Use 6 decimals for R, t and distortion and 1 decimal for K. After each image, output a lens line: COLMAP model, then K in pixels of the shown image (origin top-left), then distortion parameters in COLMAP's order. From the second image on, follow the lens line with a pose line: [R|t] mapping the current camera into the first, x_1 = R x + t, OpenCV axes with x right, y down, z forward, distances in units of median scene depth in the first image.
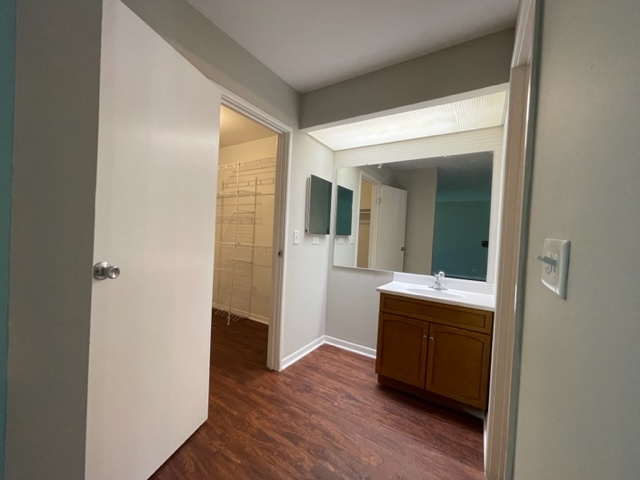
lens RADIAL K [[258.8, 0, 319.8], [0, 258.8, 241.6], [0, 0, 1]] dist [0.003208, -0.000048]
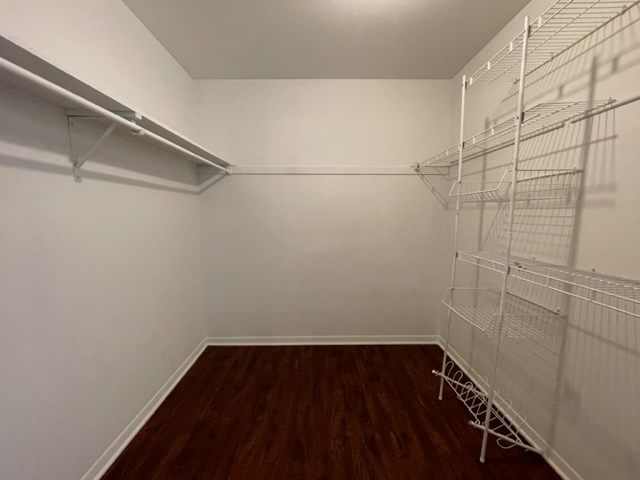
lens RADIAL K [[258.8, 0, 319.5], [0, 258.8, 244.3], [0, 0, 1]] dist [0.003208, -0.000048]
pose [[0.543455, 0.047583, -0.838089, -0.151073], [0.023709, 0.997124, 0.071986, -0.051134], [0.839103, -0.058991, 0.540764, 0.534368]]
